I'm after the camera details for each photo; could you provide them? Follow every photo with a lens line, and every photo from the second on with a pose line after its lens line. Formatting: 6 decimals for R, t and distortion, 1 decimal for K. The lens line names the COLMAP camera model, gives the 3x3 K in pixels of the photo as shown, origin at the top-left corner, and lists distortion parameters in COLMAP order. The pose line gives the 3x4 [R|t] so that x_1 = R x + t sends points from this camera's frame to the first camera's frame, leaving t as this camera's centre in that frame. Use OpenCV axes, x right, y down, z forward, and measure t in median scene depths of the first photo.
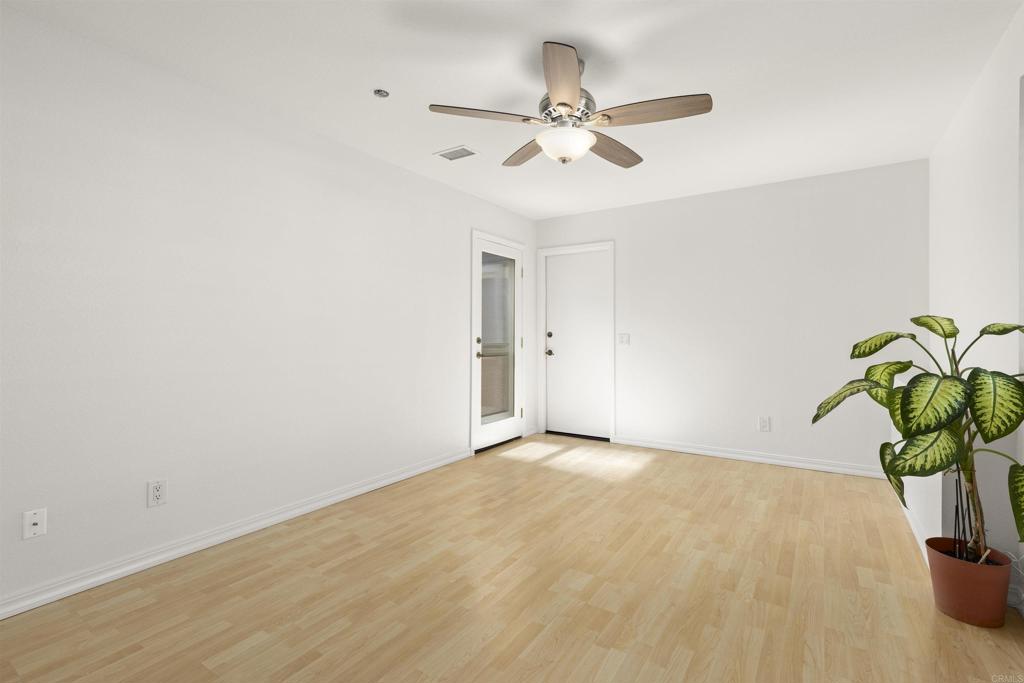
lens RADIAL K [[462.5, 0, 525.5], [0, 462.5, 331.5], [0, 0, 1]] dist [0.008727, -0.002741]
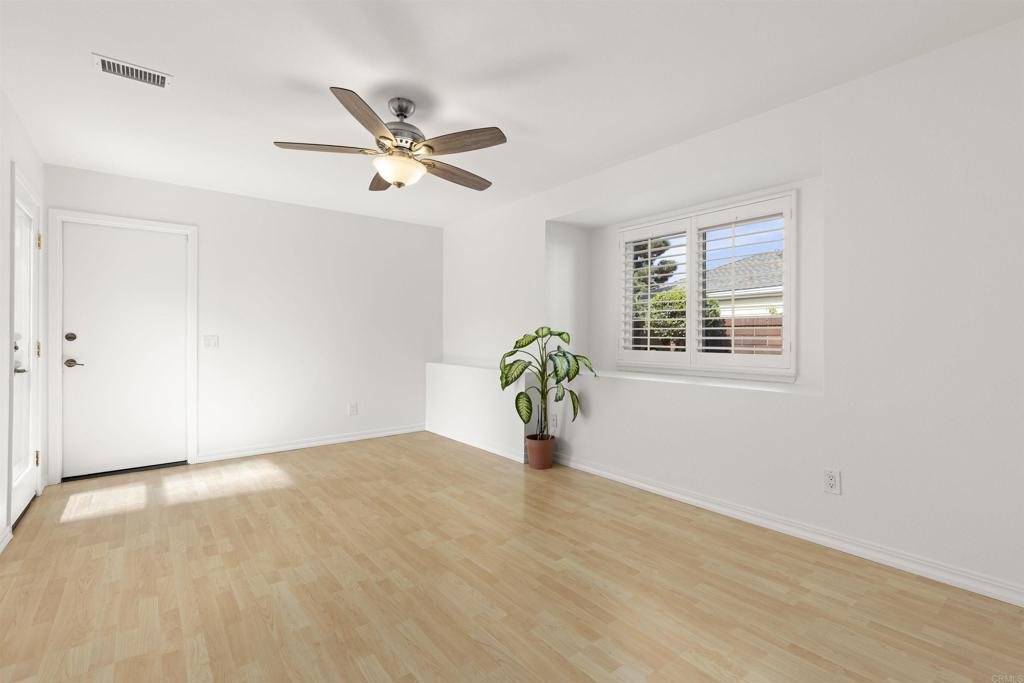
lens RADIAL K [[462.5, 0, 514.7], [0, 462.5, 333.7], [0, 0, 1]] dist [0.008727, -0.002741]
pose [[0.321777, 0.004228, 0.946806, -0.841295], [-0.004241, 0.999986, -0.003024, 0.003610], [-0.946806, -0.003042, 0.321791, 0.328937]]
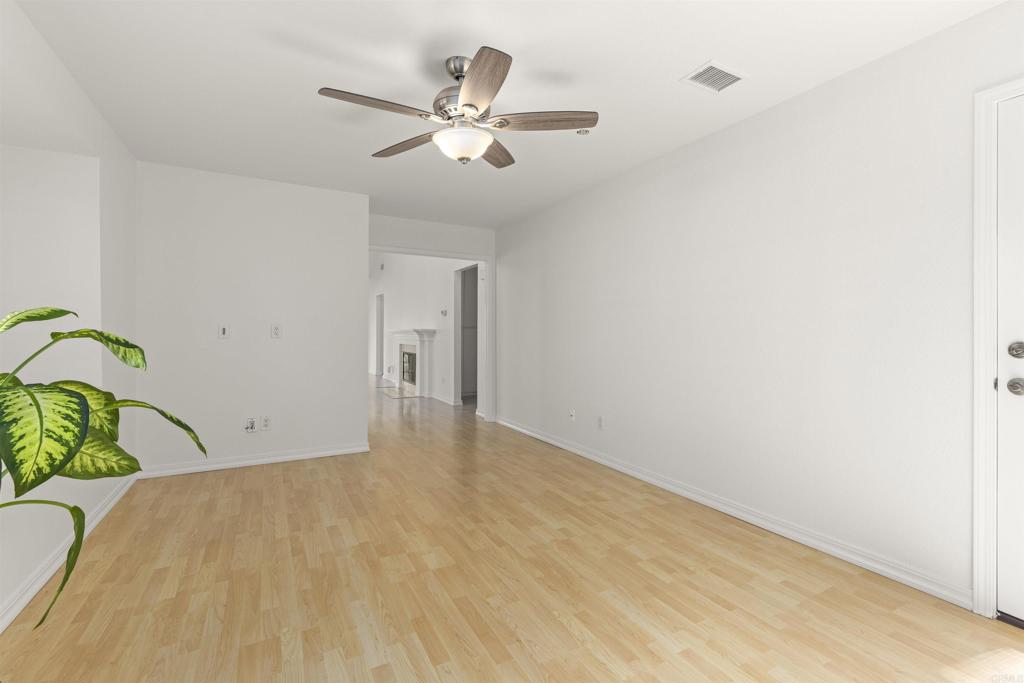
lens RADIAL K [[462.5, 0, 515.8], [0, 462.5, 334.9], [0, 0, 1]] dist [0.008727, -0.002741]
pose [[-0.483554, 0.005075, -0.875300, 0.836220], [0.004344, 0.999985, 0.003397, 0.006280], [0.875304, -0.002160, -0.483569, 1.460196]]
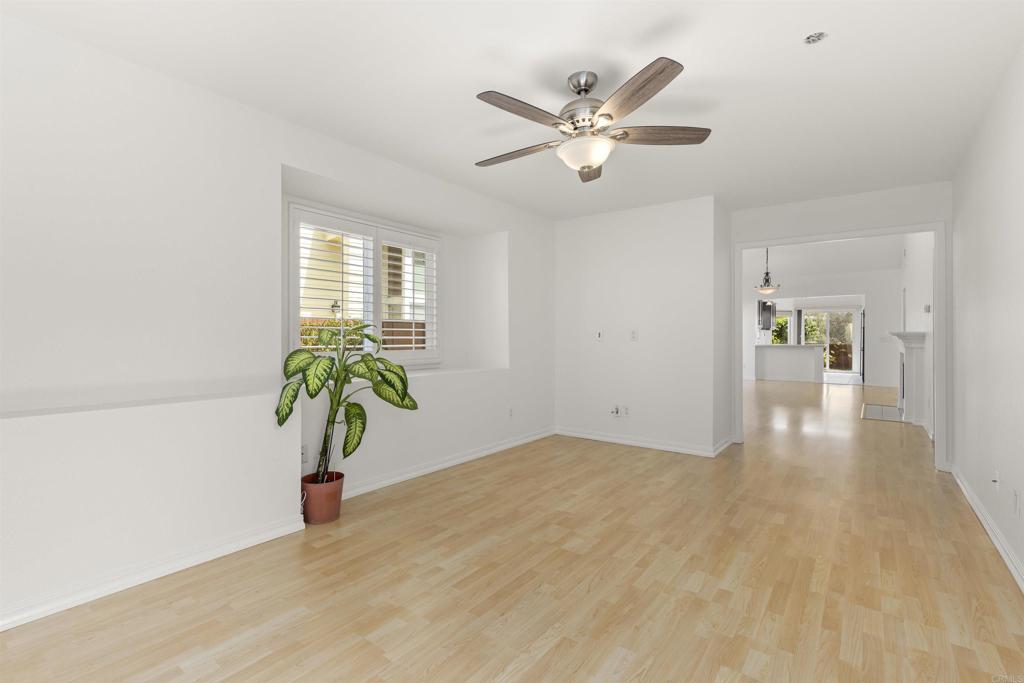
lens RADIAL K [[462.5, 0, 521.3], [0, 462.5, 340.2], [0, 0, 1]] dist [0.008727, -0.002741]
pose [[-0.997218, -0.001828, 0.074518, 0.142133], [-0.001483, 0.999988, 0.004679, 0.010089], [-0.074525, 0.004555, -0.997209, 1.886457]]
